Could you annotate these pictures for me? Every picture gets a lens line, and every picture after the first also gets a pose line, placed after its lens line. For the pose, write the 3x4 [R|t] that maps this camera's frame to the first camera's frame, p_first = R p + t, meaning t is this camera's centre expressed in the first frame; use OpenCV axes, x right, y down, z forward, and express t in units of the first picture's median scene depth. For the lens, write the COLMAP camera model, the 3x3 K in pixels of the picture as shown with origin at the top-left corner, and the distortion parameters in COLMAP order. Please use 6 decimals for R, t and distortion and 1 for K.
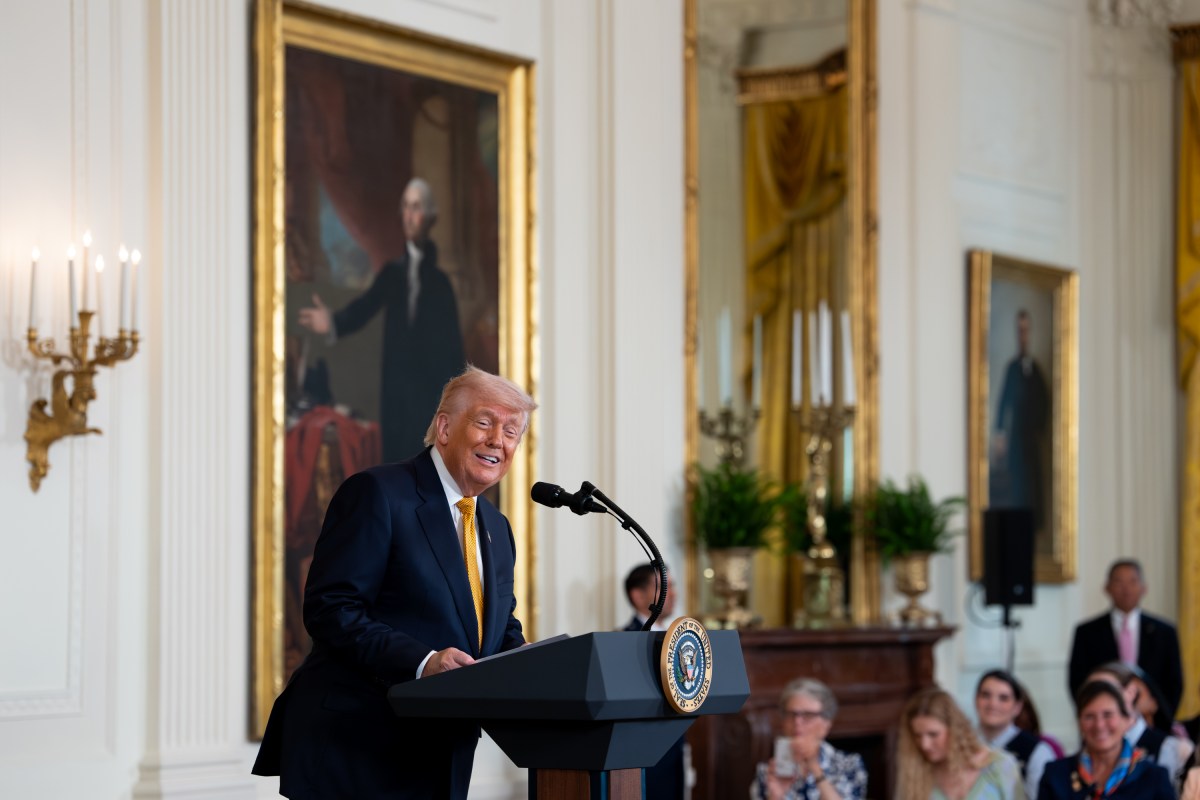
lens RADIAL K [[3575.8, 0, 620.2], [0, 3575.8, 401.3], [0, 0, 1]] dist [0.540601, 0.524355]
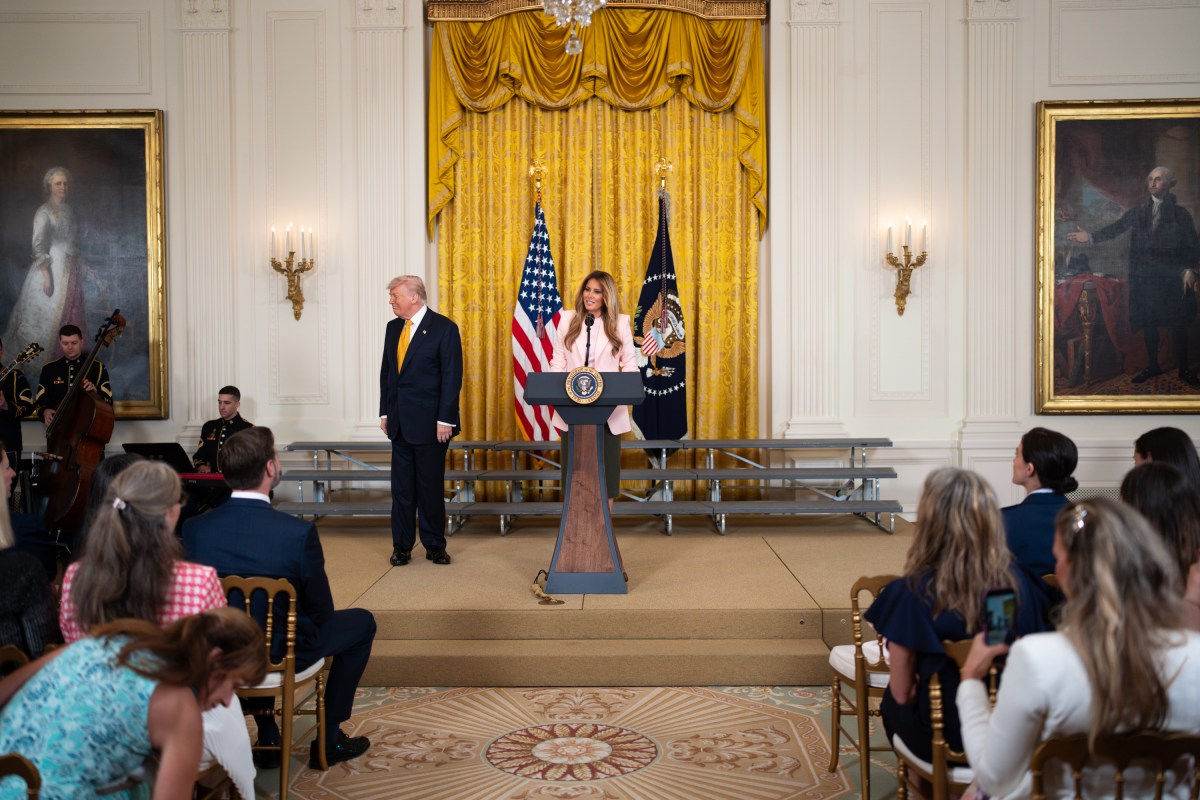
lens RADIAL K [[1155.3, 0, 587.2], [0, 1155.3, 395.2], [0, 0, 1]] dist [-0.002690, 0.020942]
pose [[0.480597, 0.026856, -0.876530, 0.444005], [0.052084, 0.996892, 0.059101, 0.019858], [0.875394, -0.074056, 0.477704, 0.373409]]
